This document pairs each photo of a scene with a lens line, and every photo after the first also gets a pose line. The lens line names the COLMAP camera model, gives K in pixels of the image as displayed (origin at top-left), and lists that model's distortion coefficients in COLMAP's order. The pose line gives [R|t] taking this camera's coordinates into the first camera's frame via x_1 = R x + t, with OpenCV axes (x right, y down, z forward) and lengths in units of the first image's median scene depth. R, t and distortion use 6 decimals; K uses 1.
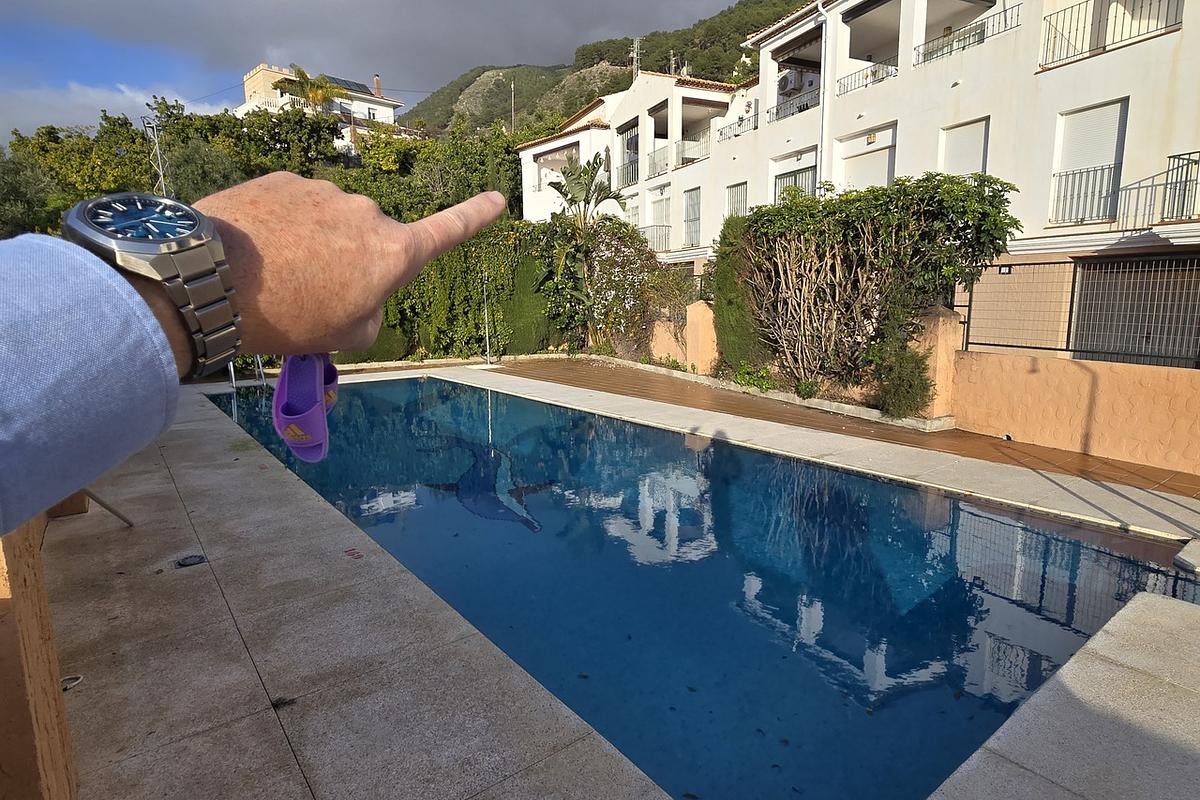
lens RADIAL K [[645.7, 0, 604.1], [0, 645.7, 403.0], [0, 0, 1]] dist [0.003268, -0.005533]
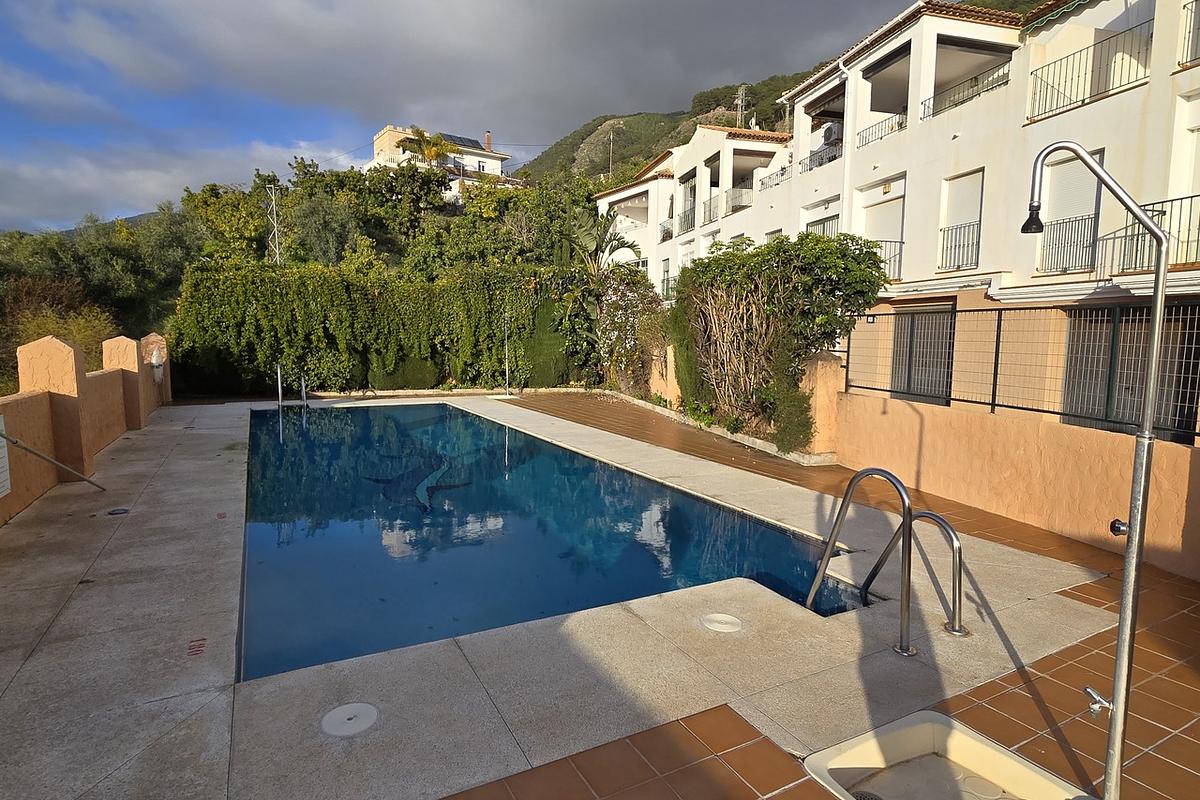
lens RADIAL K [[645.7, 0, 595.9], [0, 645.7, 400.9], [0, 0, 1]] dist [0.003268, -0.005533]
pose [[0.984835, 0.036511, -0.169610, 0.158141], [-0.047127, 0.997146, -0.058987, 0.007887], [0.166972, 0.066086, 0.983744, -0.062708]]
